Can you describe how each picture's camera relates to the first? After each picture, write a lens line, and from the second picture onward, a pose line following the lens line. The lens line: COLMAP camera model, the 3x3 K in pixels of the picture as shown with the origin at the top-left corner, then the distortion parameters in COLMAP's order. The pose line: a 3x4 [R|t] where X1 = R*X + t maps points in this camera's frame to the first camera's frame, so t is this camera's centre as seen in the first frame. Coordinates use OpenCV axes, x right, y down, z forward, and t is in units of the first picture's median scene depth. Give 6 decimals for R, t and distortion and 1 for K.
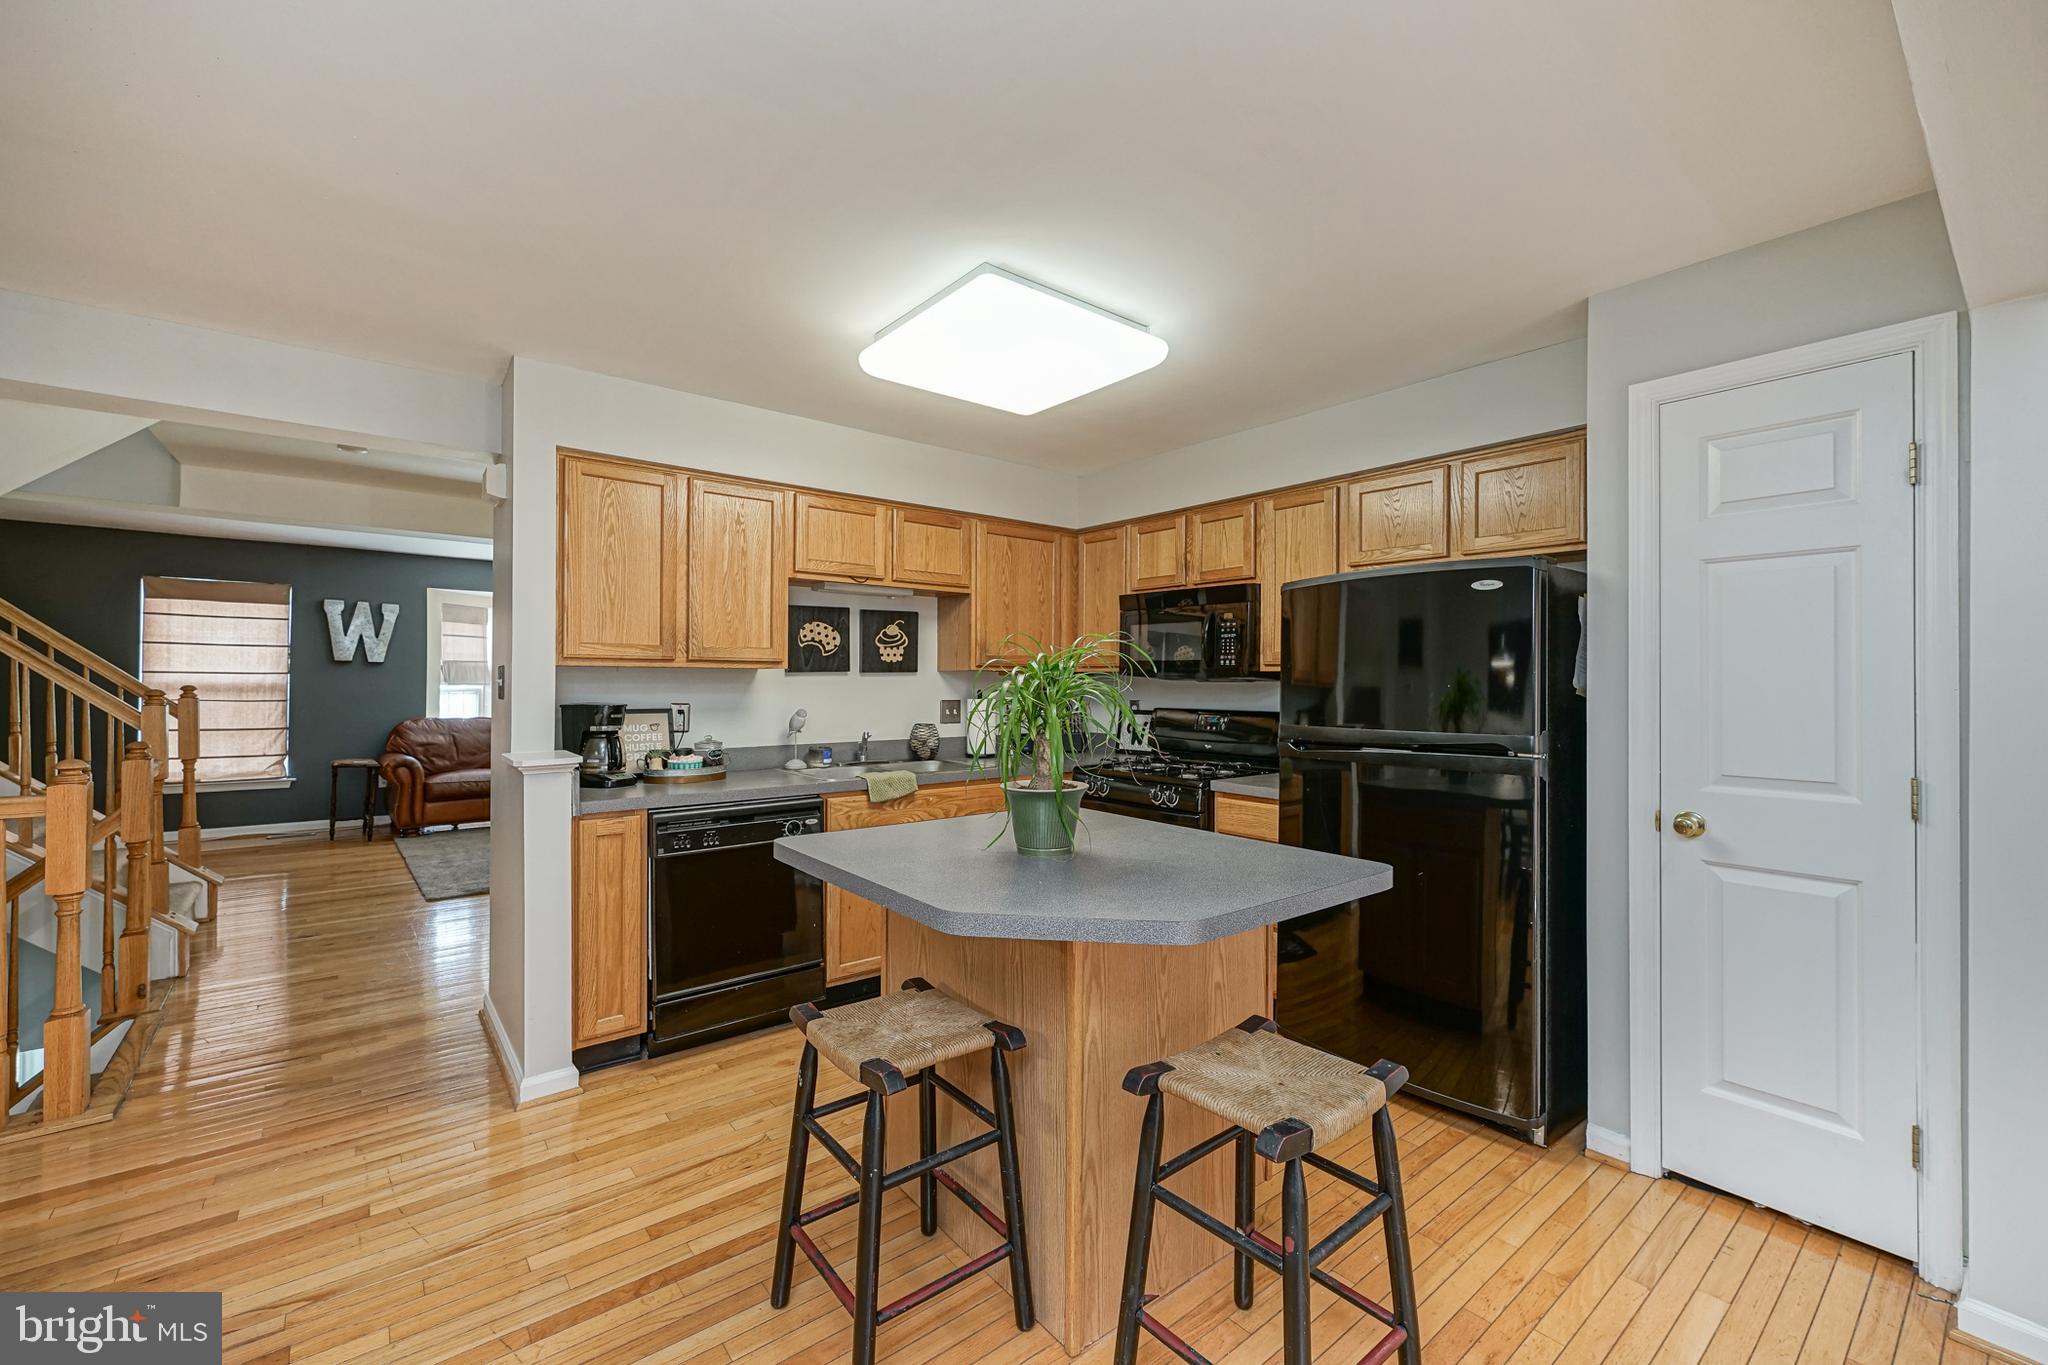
lens RADIAL K [[824.4, 0, 1040.5], [0, 824.4, 681.2], [0, 0, 1]] dist [0.004752, -0.000762]
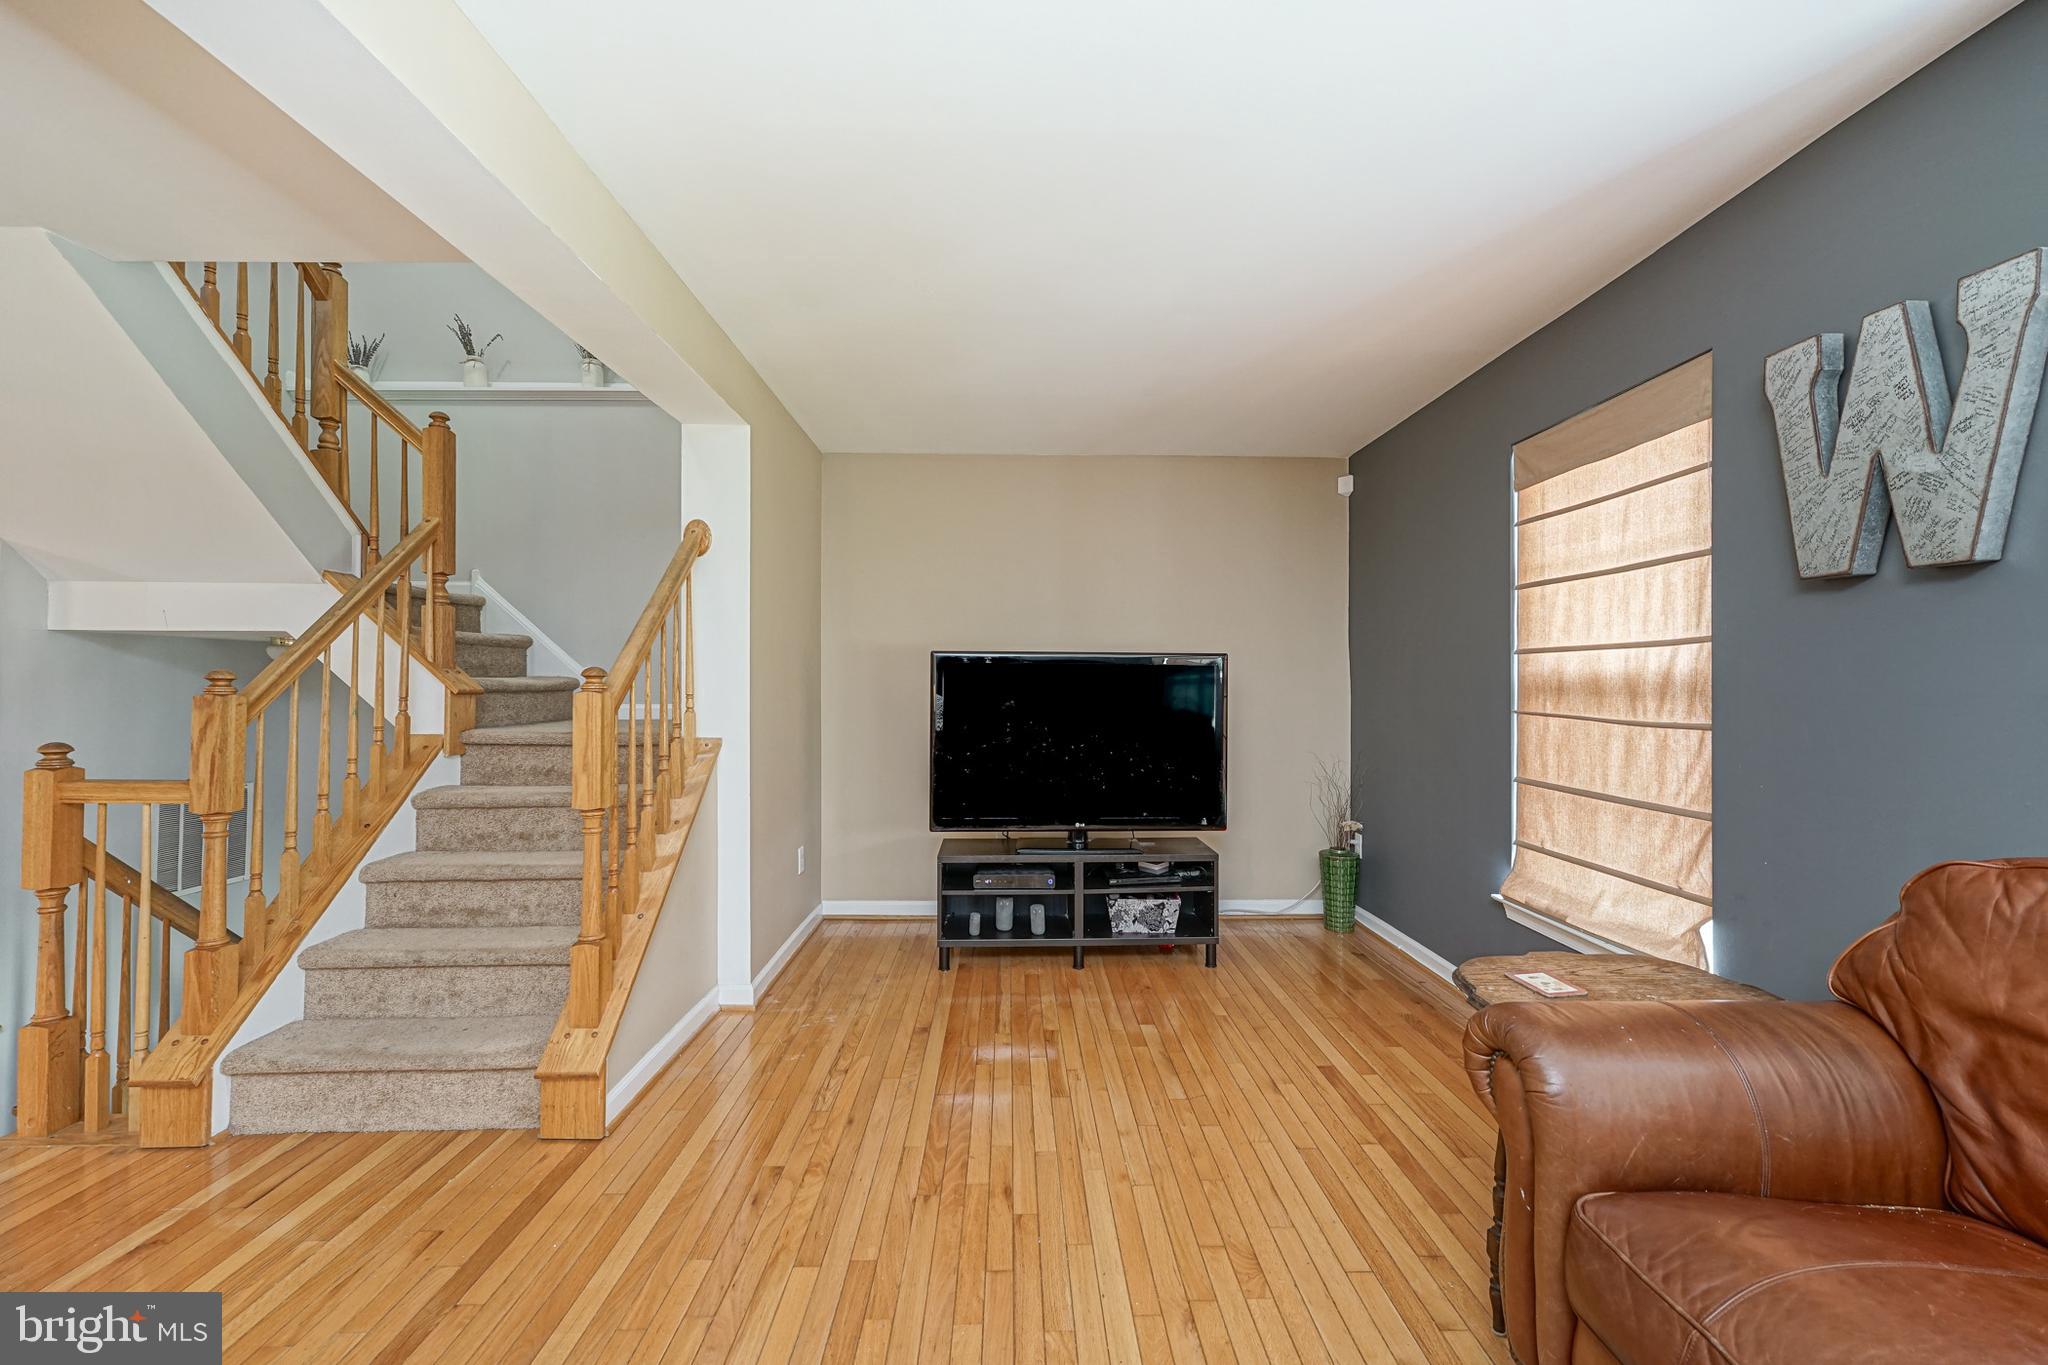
lens RADIAL K [[824.4, 0, 1098.9], [0, 824.4, 673.6], [0, 0, 1]] dist [0.004752, -0.000762]
pose [[-0.623612, -0.023610, -0.781378, -0.879448], [-0.006626, 0.999668, -0.024918, 0.021169], [0.781706, -0.010362, -0.623561, 1.695472]]
